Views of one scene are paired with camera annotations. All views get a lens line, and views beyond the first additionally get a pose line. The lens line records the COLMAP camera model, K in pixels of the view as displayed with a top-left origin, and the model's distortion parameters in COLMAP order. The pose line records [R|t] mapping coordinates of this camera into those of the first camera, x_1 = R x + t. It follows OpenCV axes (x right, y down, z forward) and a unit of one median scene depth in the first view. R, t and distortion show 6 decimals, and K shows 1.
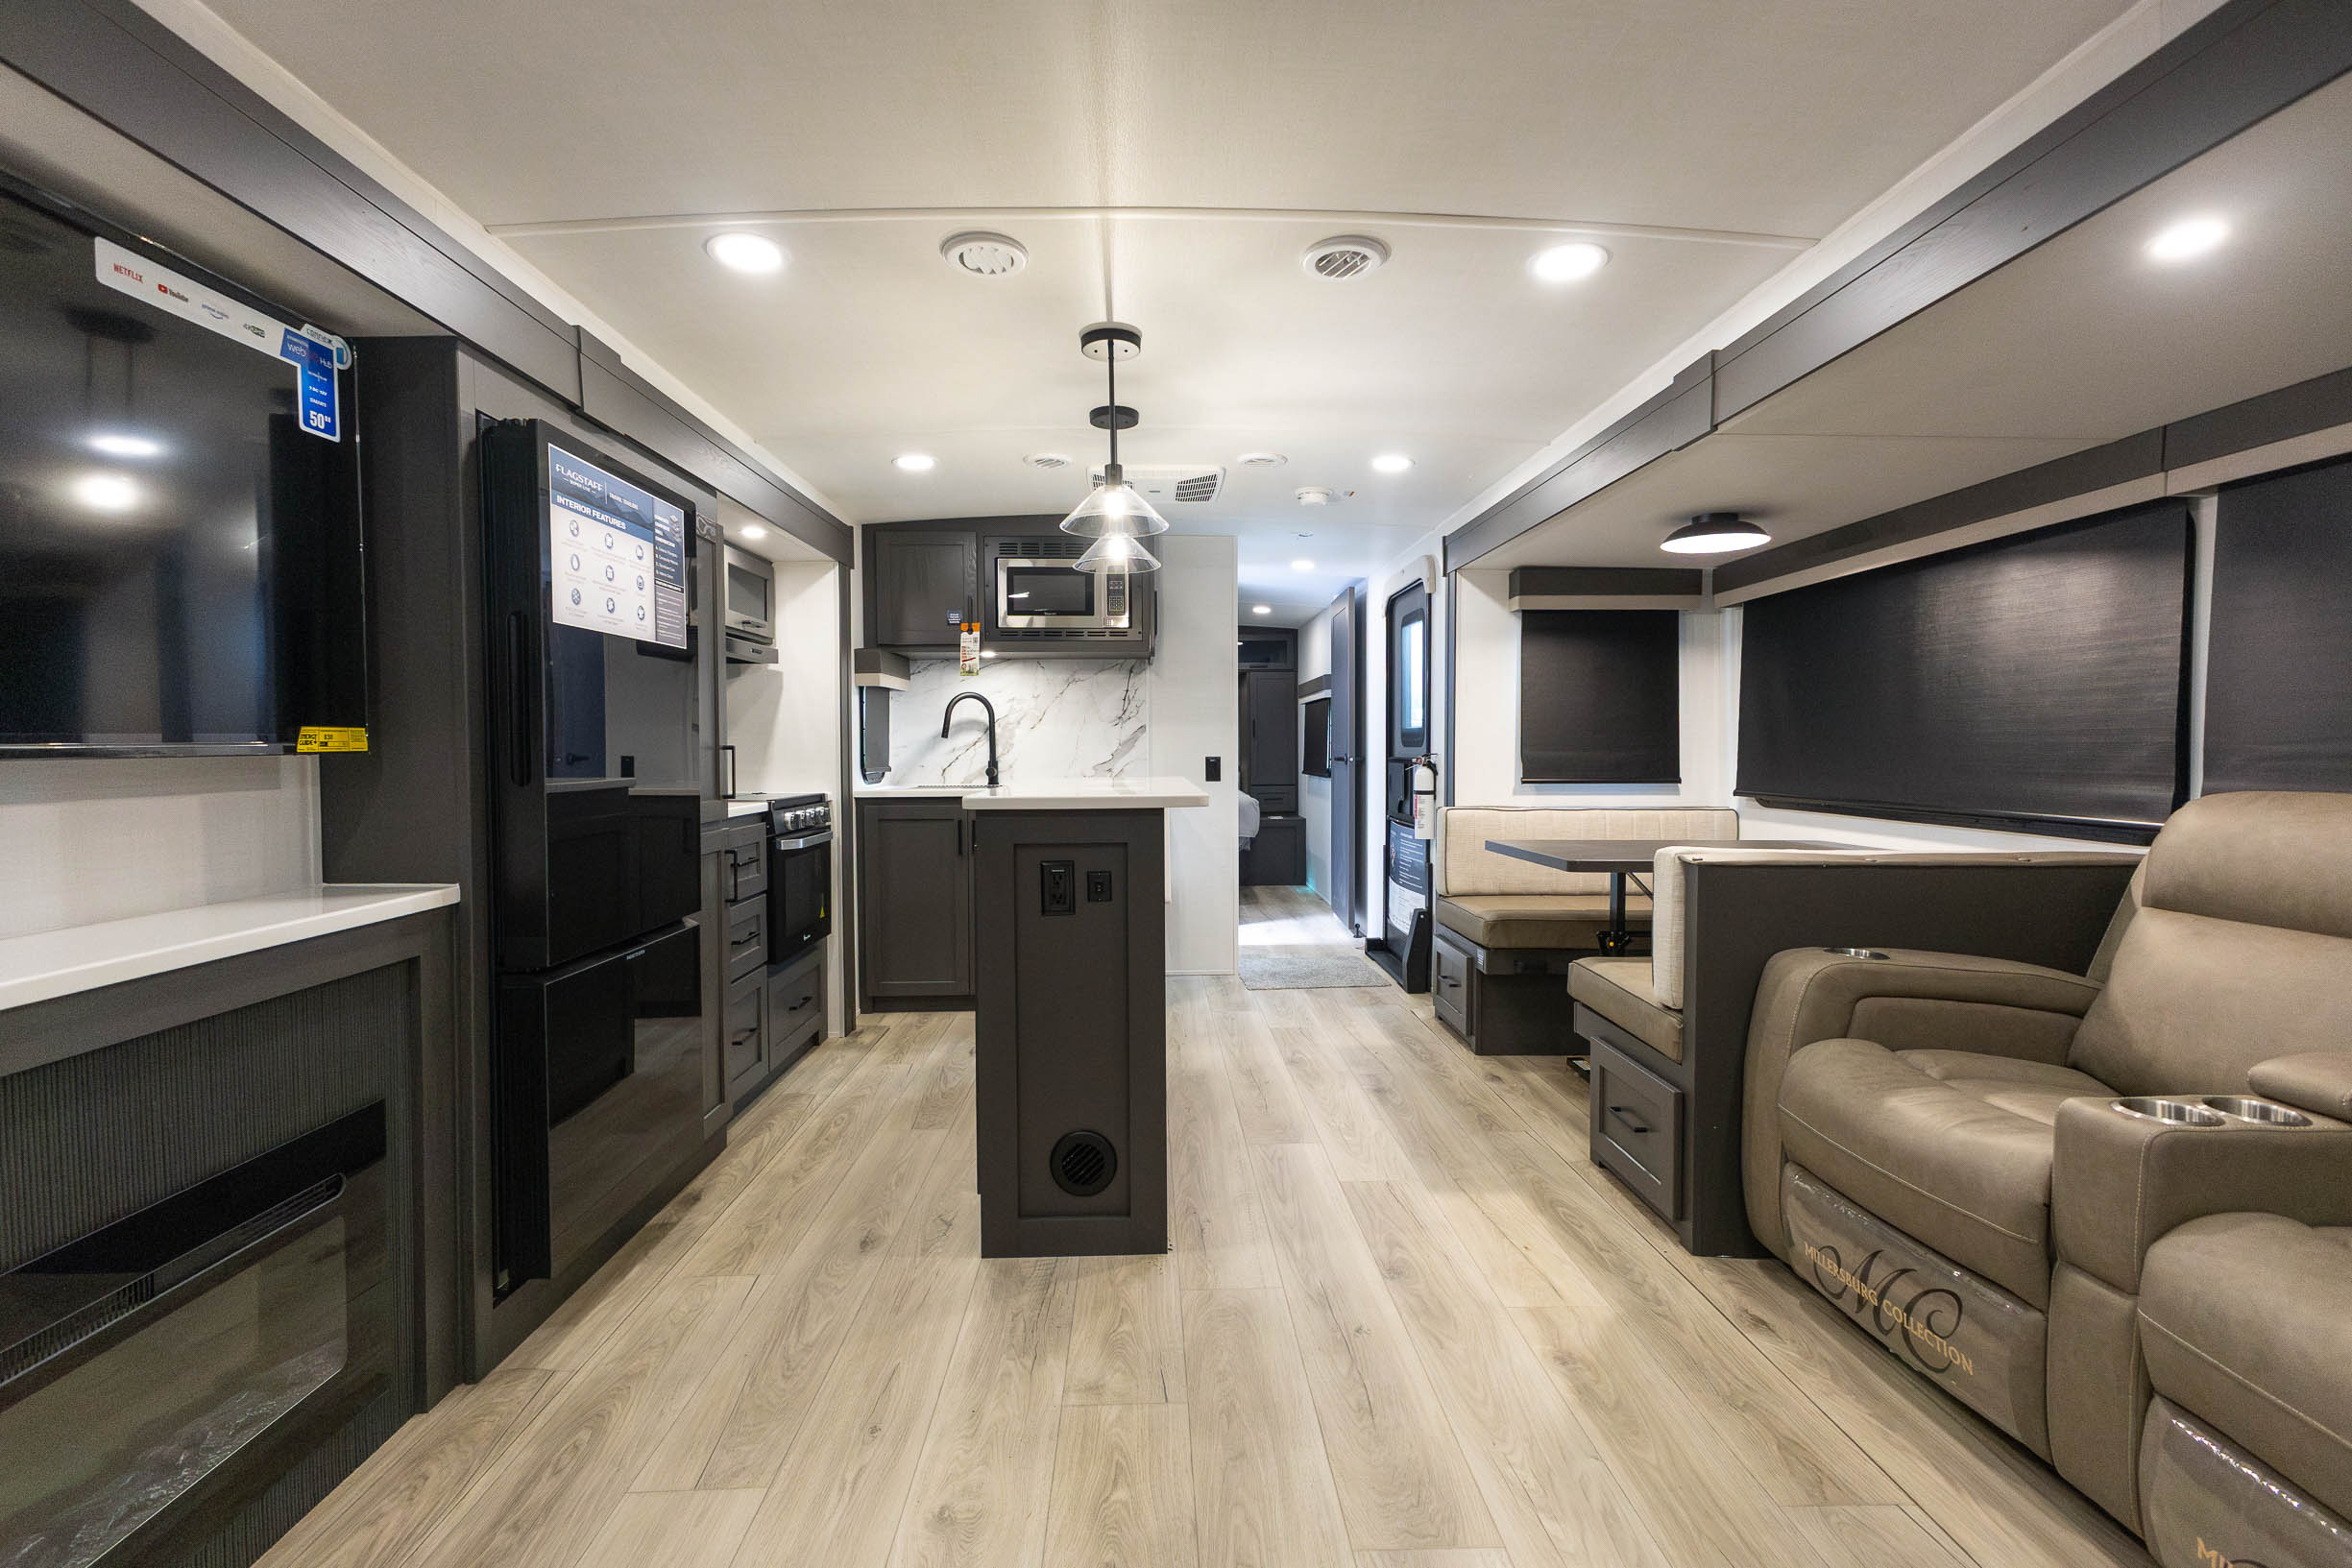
lens RADIAL K [[1018.2, 0, 1165.7], [0, 1018.2, 776.4], [0, 0, 1]] dist [0.012448, -0.001752]
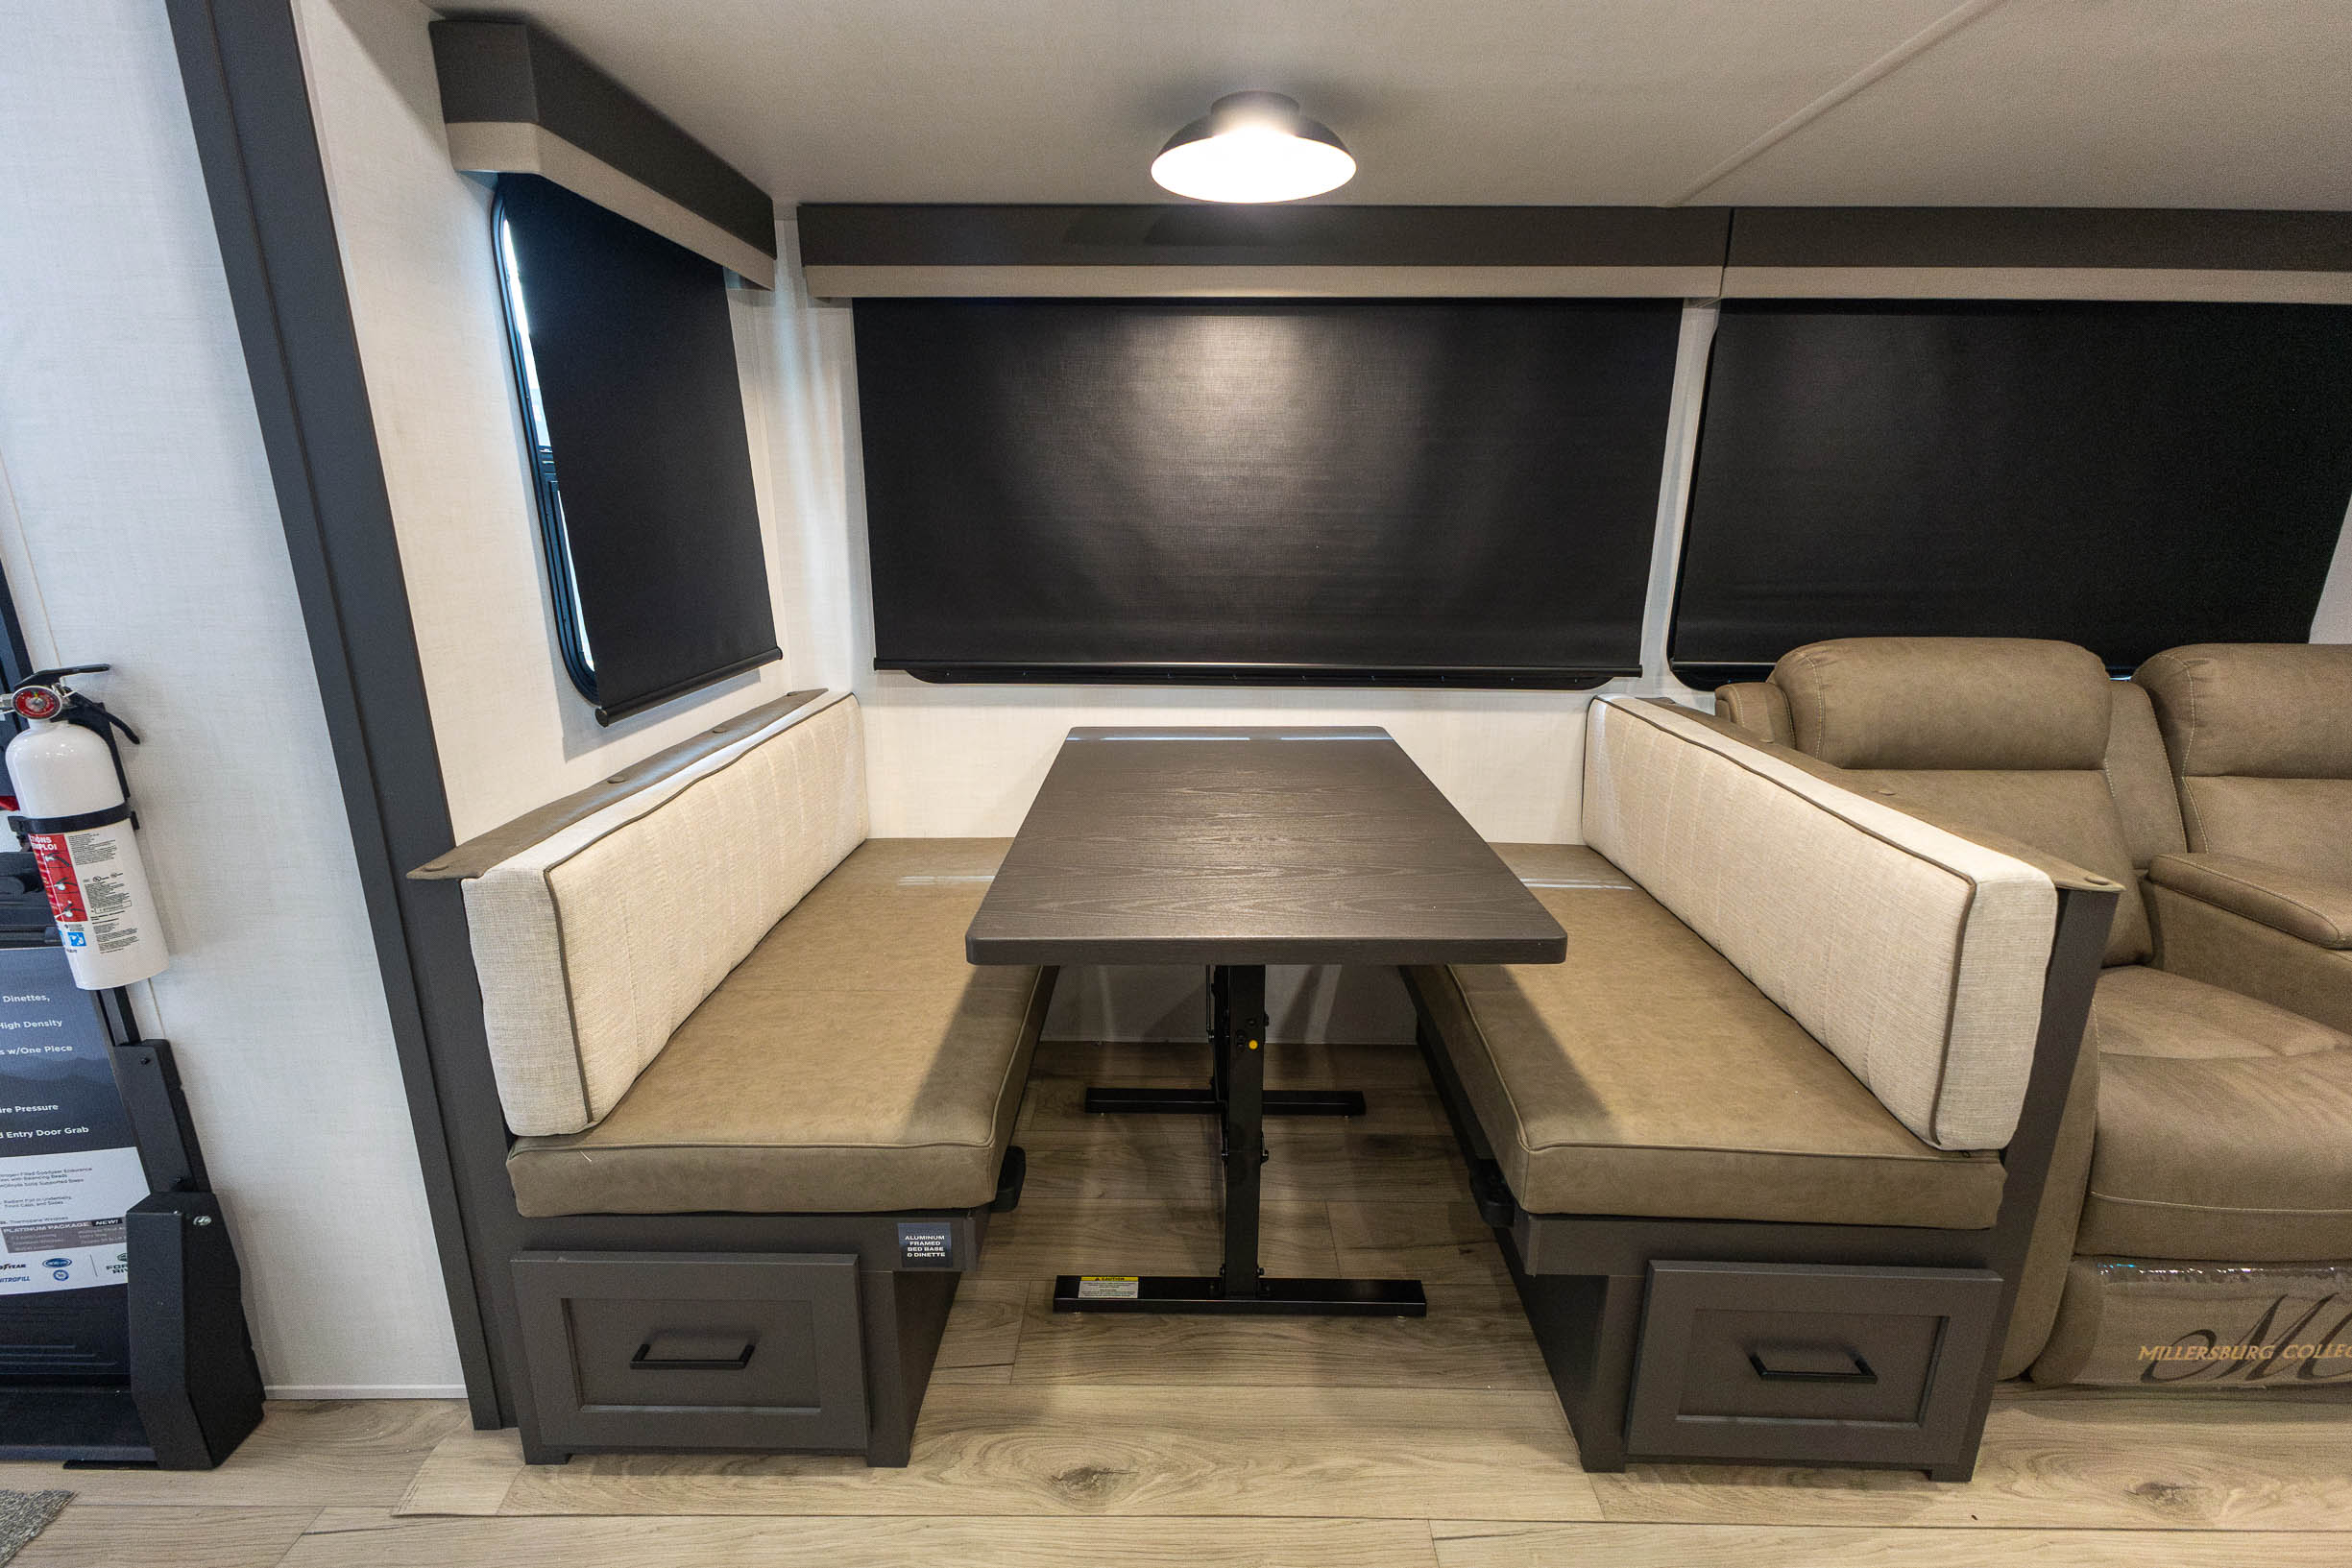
lens RADIAL K [[1018.2, 0, 1174.9], [0, 1018.2, 780.6], [0, 0, 1]] dist [0.012448, -0.001752]
pose [[0.027438, -0.265747, 0.963652, 0.008672], [0.022815, 0.963930, 0.265175, -0.095727], [-0.999363, 0.014710, 0.032511, 1.161011]]
